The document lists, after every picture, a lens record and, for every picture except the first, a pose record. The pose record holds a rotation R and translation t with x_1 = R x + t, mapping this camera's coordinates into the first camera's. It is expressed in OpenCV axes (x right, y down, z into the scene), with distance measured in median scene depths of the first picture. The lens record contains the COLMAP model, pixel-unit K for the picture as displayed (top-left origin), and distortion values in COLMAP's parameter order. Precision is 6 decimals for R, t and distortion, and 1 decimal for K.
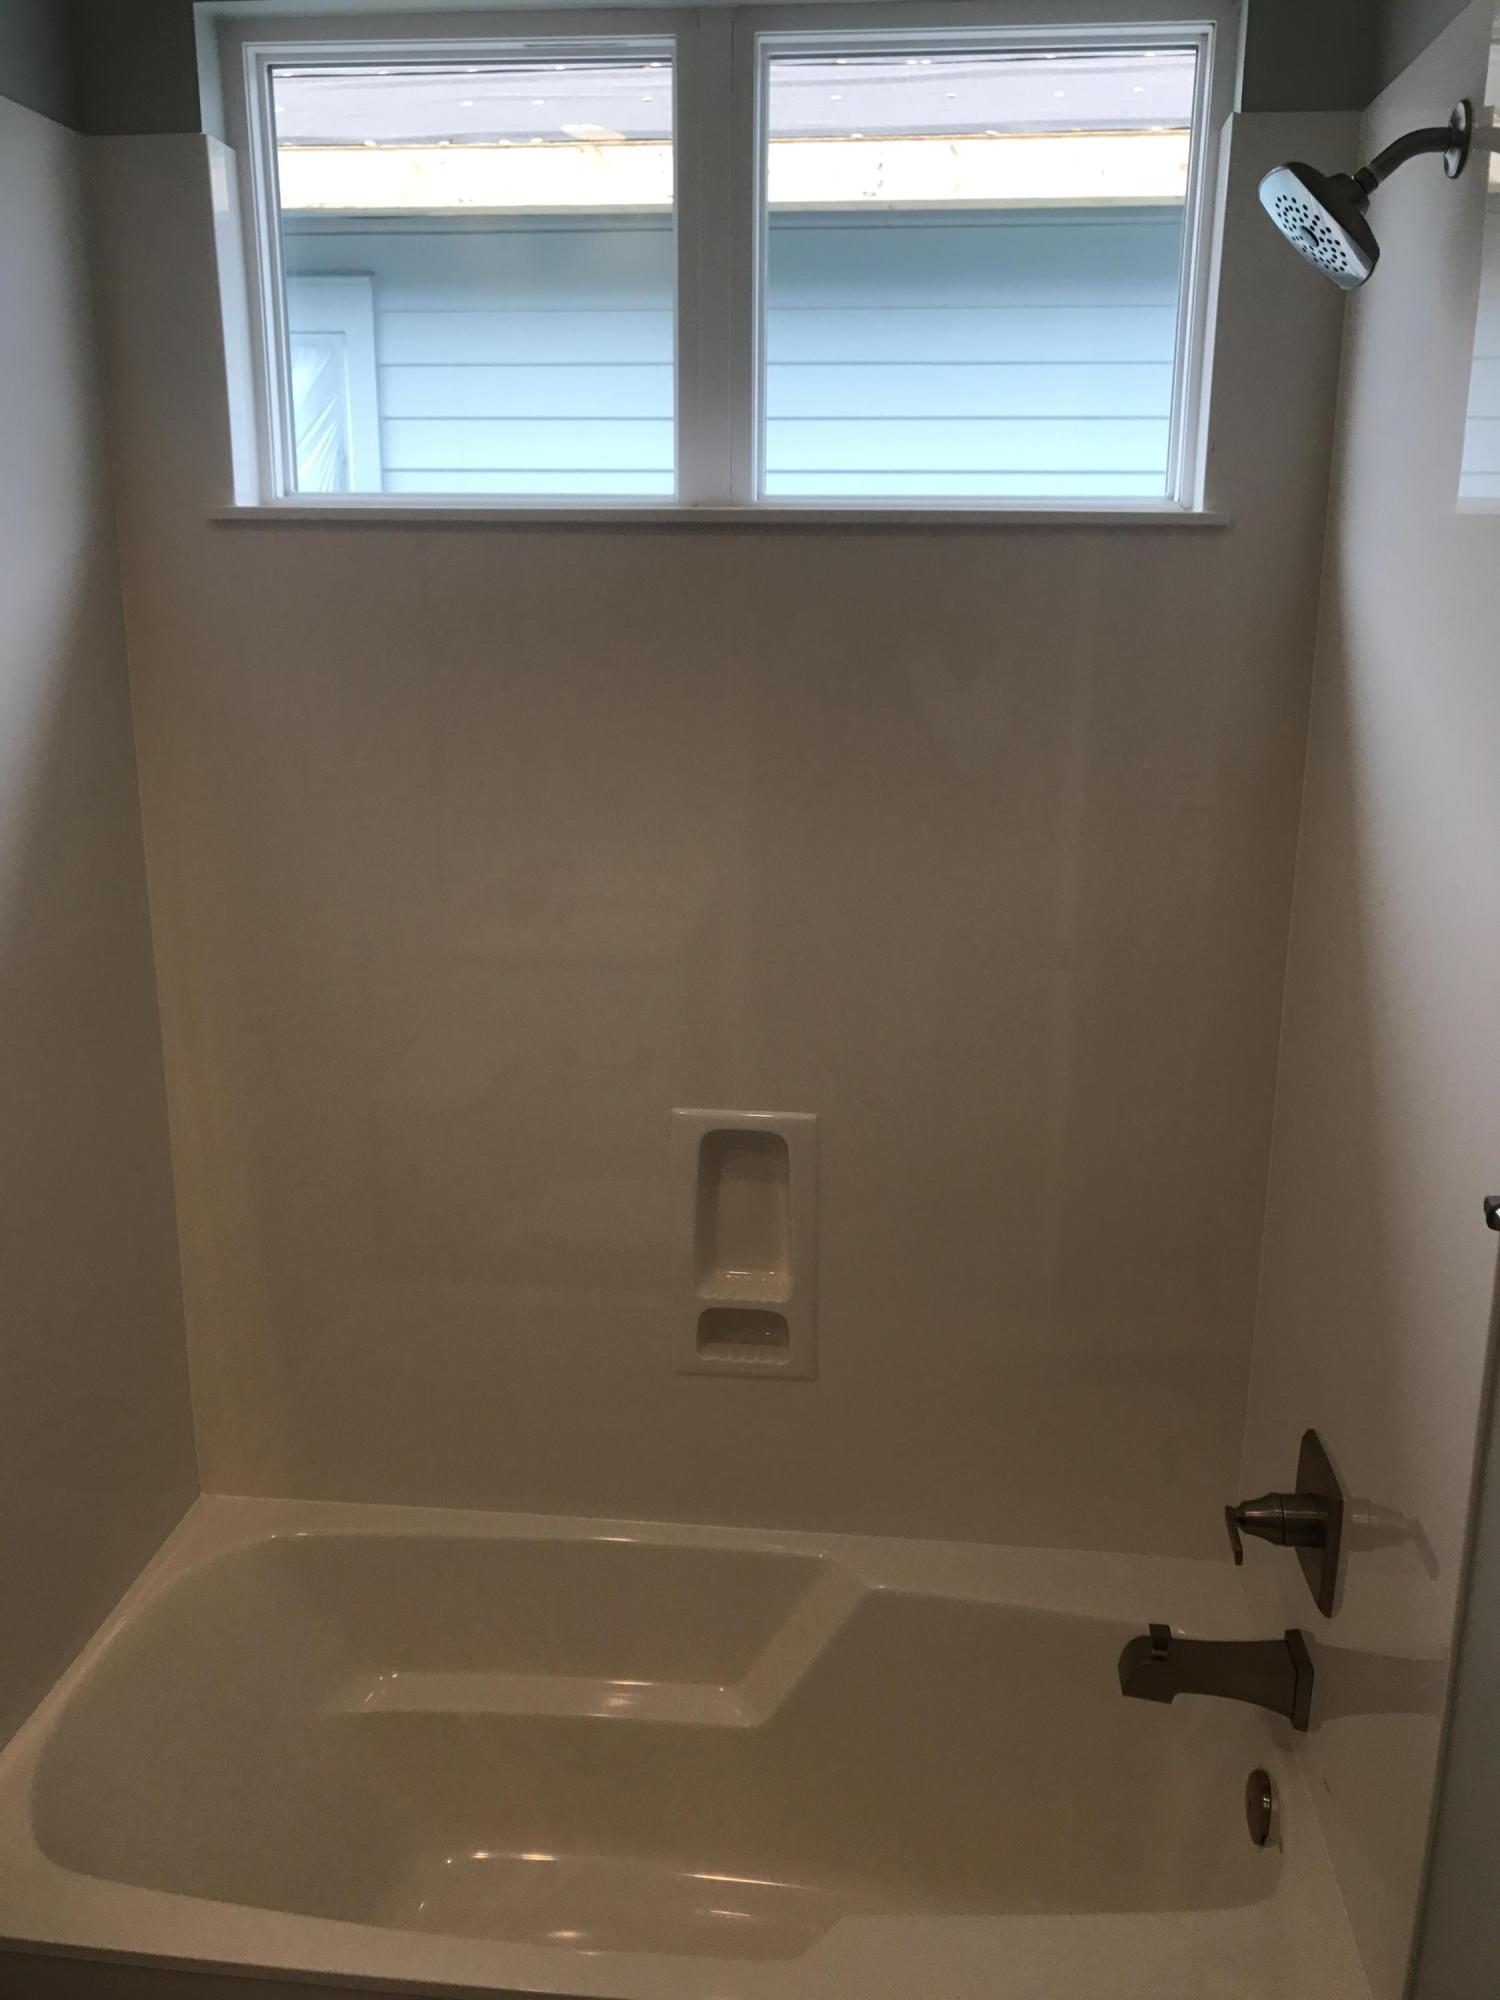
lens RADIAL K [[1646.4, 0, 755.0], [0, 1646.4, 994.1], [0, 0, 1]] dist [0.004486, 0.010558]
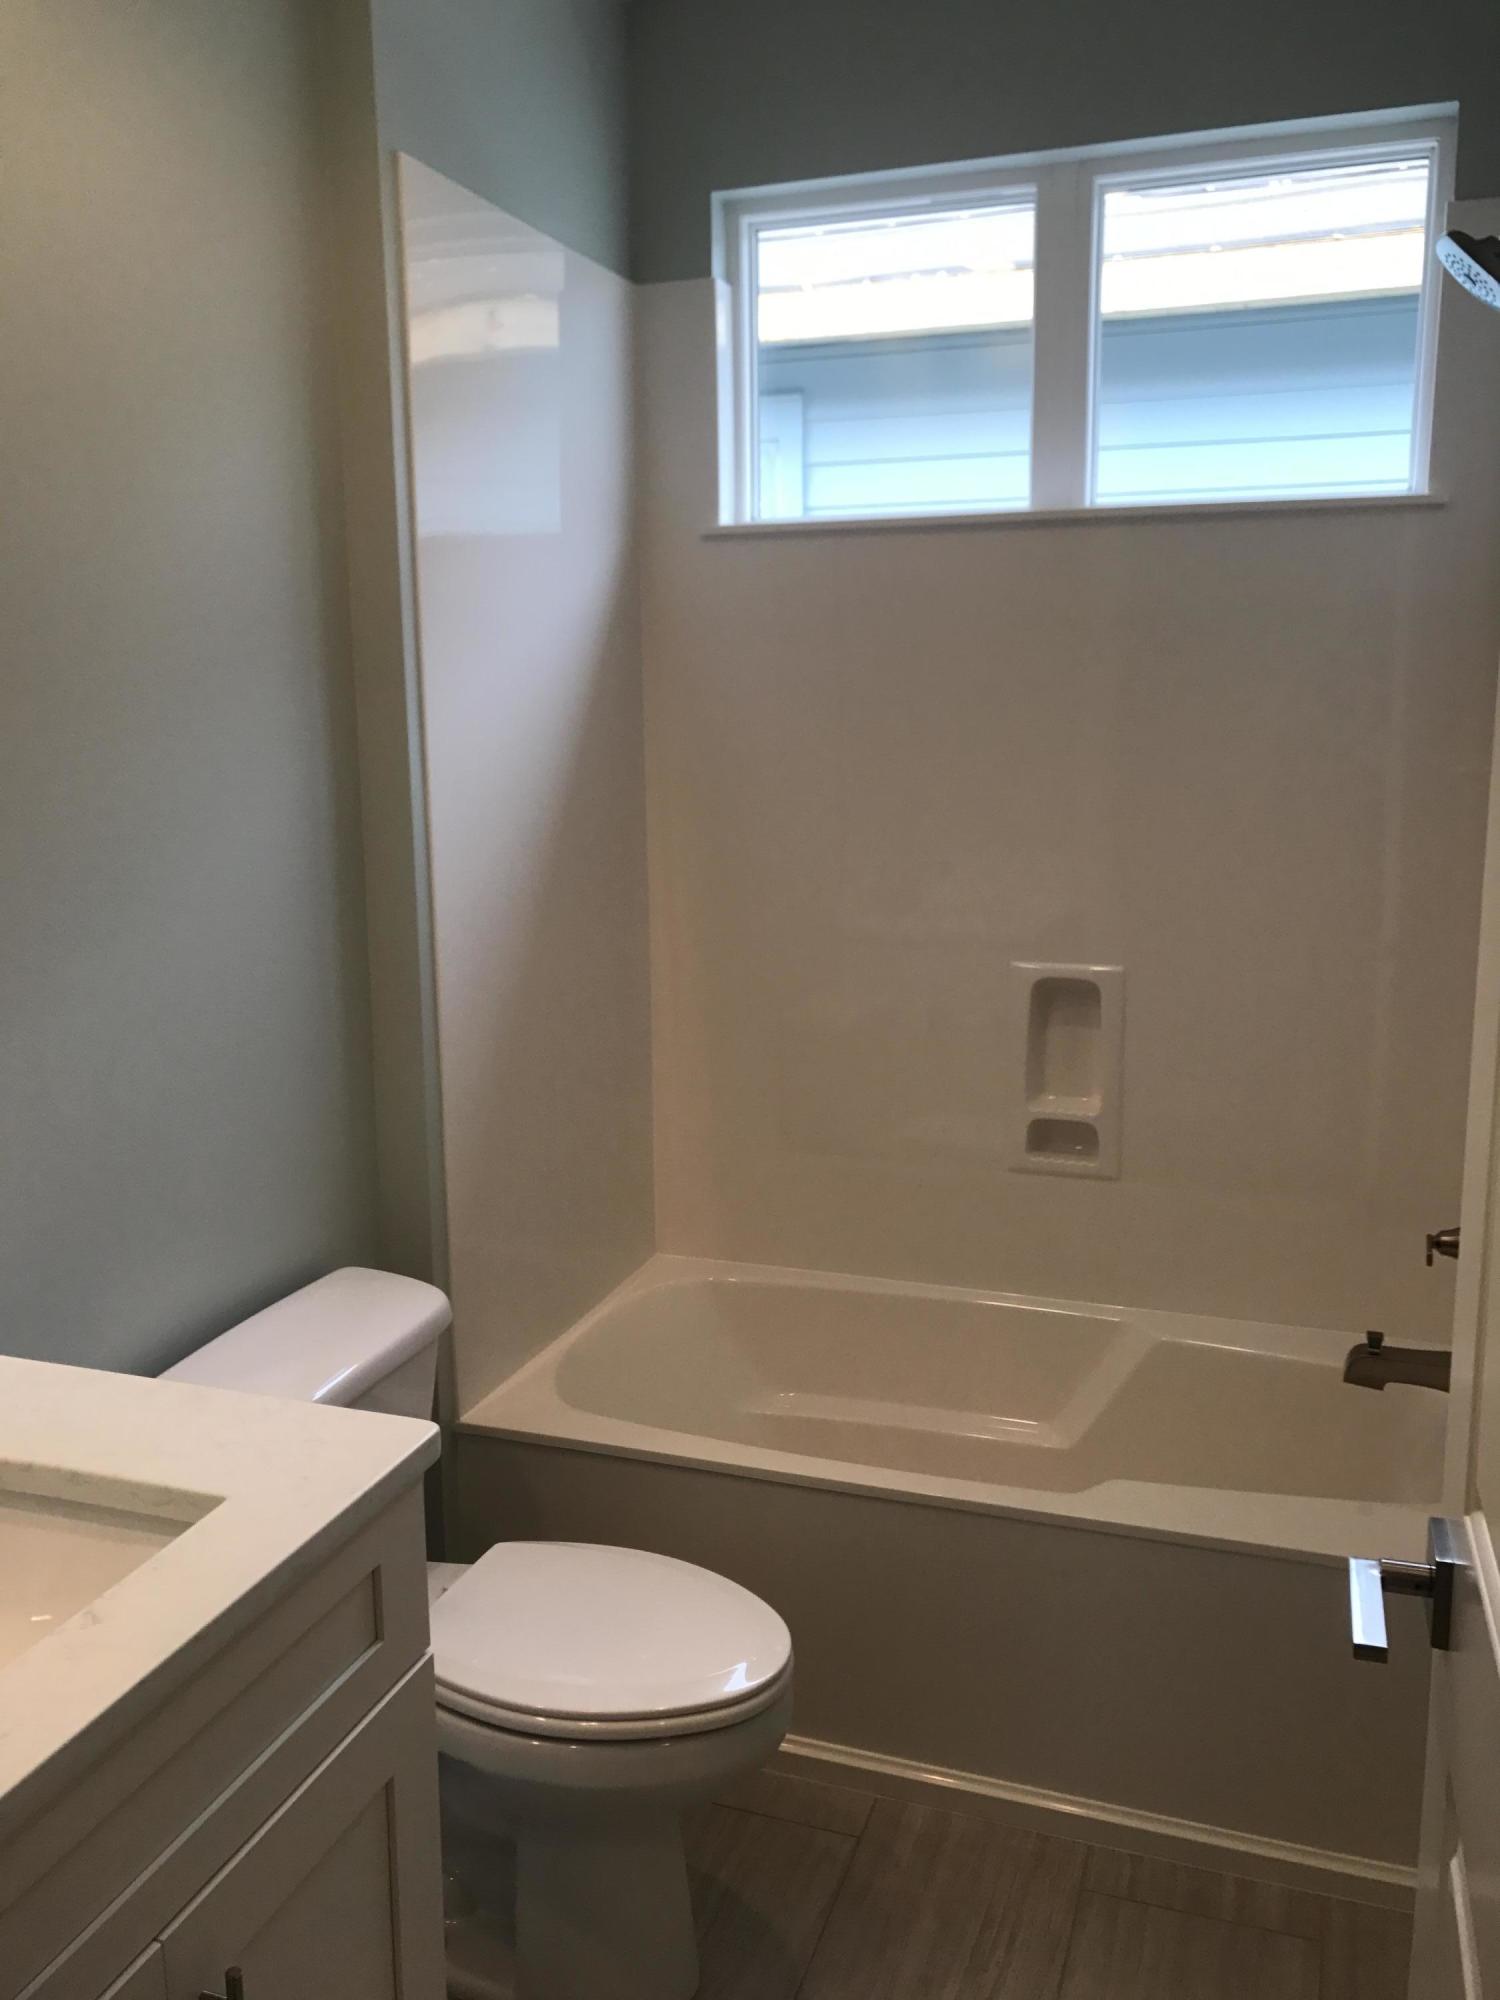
lens RADIAL K [[1632.7, 0, 750.0], [0, 1632.7, 1000.0], [0, 0, 1]] dist [0.043947, -0.072992]
pose [[0.971570, 0.023654, -0.235566, 0.056208], [-0.039551, 0.997230, -0.062986, 0.191051], [0.233424, 0.070512, 0.969815, -0.331484]]
